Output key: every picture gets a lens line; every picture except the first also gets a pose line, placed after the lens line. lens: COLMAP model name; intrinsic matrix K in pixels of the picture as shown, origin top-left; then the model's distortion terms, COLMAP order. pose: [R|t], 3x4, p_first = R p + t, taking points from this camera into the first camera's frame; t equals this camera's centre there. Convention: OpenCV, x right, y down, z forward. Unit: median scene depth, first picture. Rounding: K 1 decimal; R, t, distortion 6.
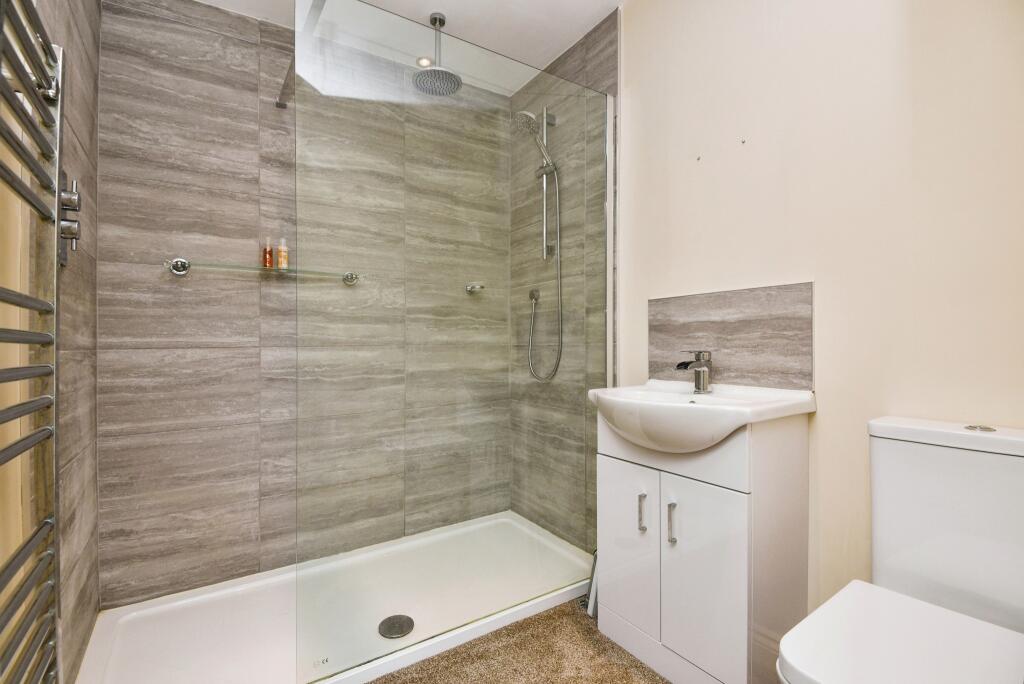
lens RADIAL K [[471.5, 0, 506.0], [0, 471.5, 347.4], [0, 0, 1]] dist [0.003271, 0.000023]
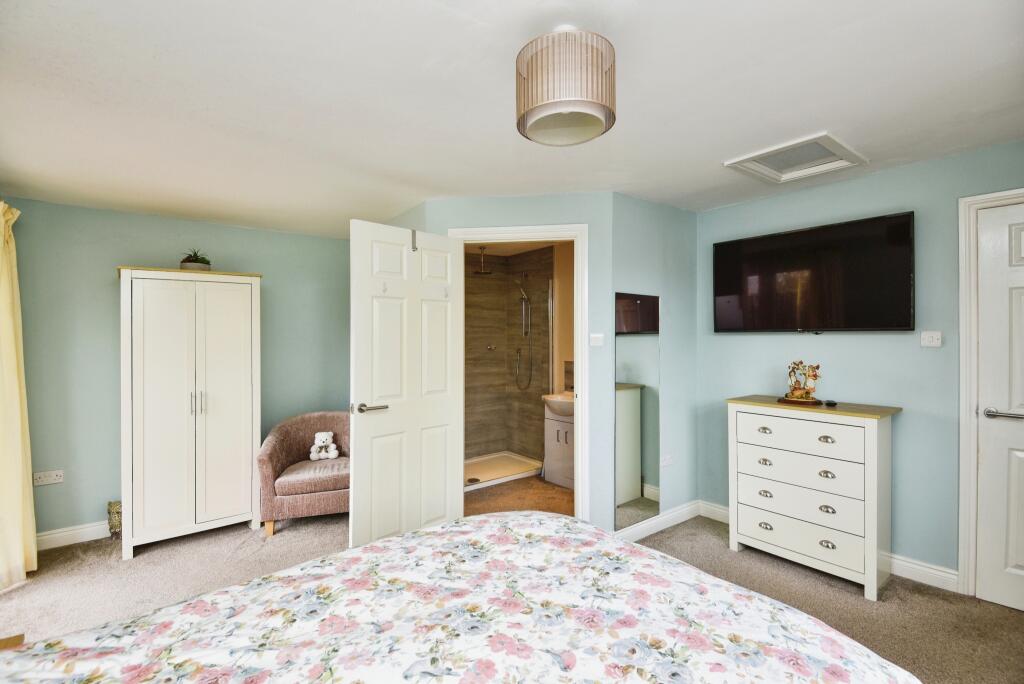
lens RADIAL K [[471.5, 0, 511.3], [0, 471.5, 337.7], [0, 0, 1]] dist [0.003271, 0.000023]
pose [[0.995977, 0.000509, 0.089605, -0.184779], [0.000041, 0.999981, -0.006133, -0.173310], [-0.089606, 0.006112, 0.995959, -1.284193]]
